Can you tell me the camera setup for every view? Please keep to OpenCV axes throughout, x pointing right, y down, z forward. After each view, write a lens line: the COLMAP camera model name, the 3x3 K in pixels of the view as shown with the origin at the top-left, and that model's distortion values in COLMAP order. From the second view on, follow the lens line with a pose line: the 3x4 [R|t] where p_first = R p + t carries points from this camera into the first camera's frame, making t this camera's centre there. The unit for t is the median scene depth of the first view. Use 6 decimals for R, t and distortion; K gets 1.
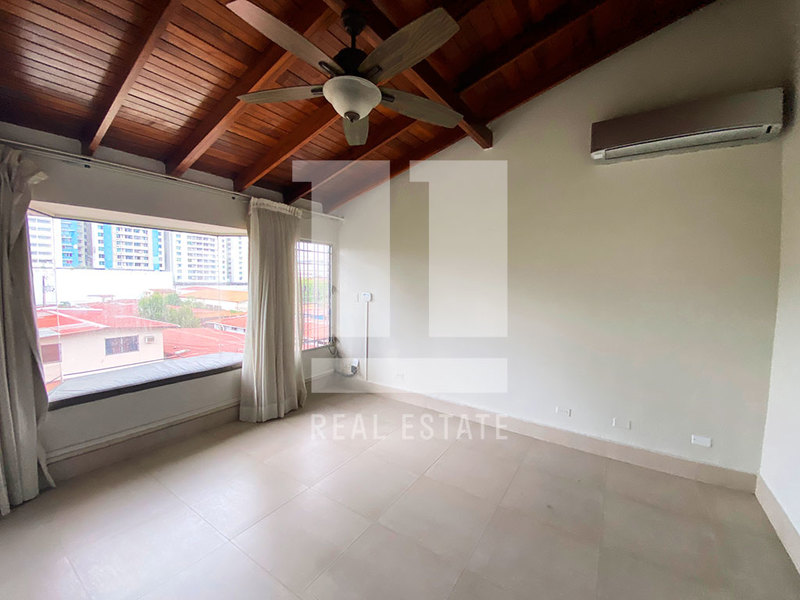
lens RADIAL K [[323.9, 0, 398.0], [0, 323.9, 303.6], [0, 0, 1]] dist [0.016041, -0.018660]
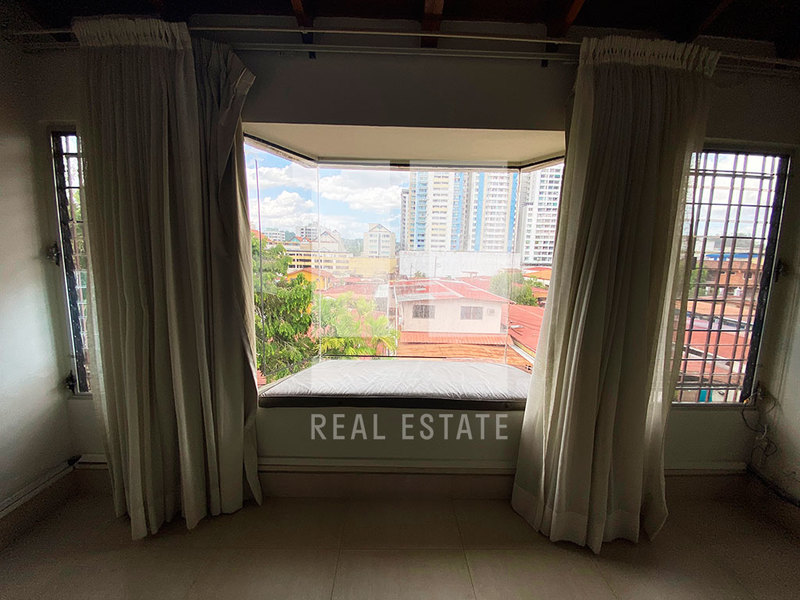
lens RADIAL K [[323.9, 0, 398.0], [0, 323.9, 303.6], [0, 0, 1]] dist [0.016041, -0.018660]
pose [[0.568321, 0.116938, -0.814455, -0.141935], [-0.071069, 0.993126, 0.093000, -0.002745], [0.819732, 0.005029, 0.572725, 0.392101]]
